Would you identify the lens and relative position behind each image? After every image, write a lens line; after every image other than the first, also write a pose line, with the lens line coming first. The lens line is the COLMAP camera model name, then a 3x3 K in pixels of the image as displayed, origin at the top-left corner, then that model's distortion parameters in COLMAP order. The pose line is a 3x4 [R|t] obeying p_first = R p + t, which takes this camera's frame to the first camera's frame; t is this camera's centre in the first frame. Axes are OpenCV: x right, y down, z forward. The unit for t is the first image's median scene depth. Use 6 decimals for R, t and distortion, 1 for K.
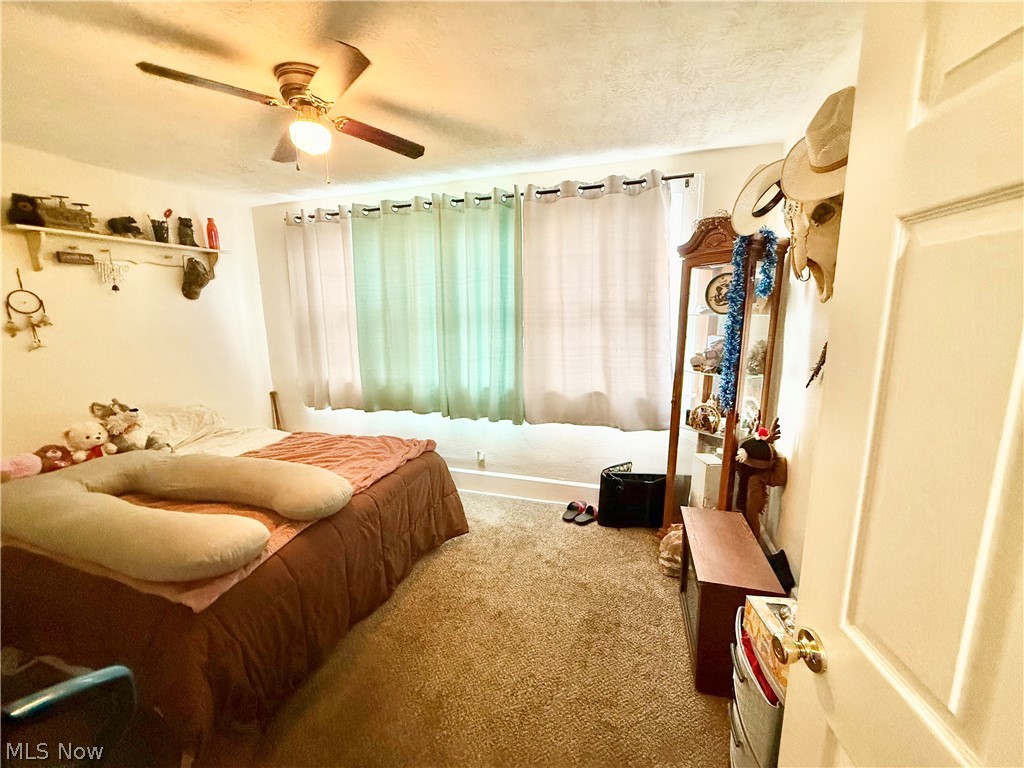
lens RADIAL K [[405.9, 0, 509.2], [0, 405.9, 381.5], [0, 0, 1]] dist [-0.002079, 0.000374]
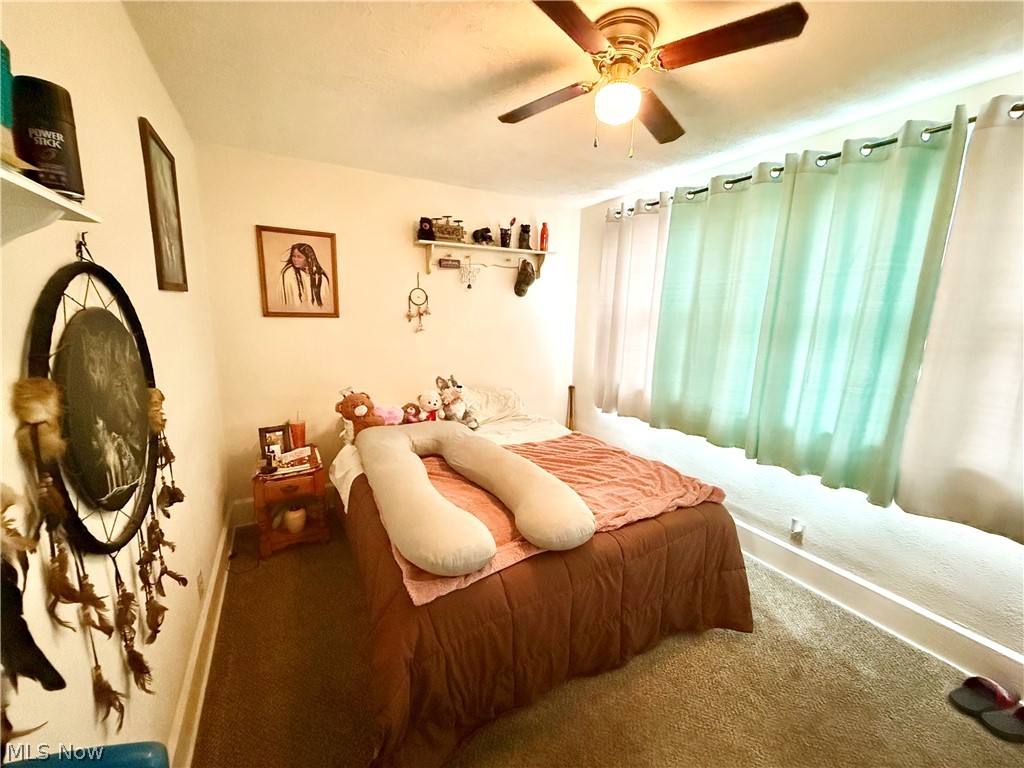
lens RADIAL K [[405.9, 0, 508.2], [0, 405.9, 383.1], [0, 0, 1]] dist [-0.002079, 0.000374]
pose [[0.725654, 0.155883, -0.670169, -0.002885], [-0.150714, 0.986356, 0.066236, -0.037756], [0.671351, 0.052940, 0.739247, 0.170481]]
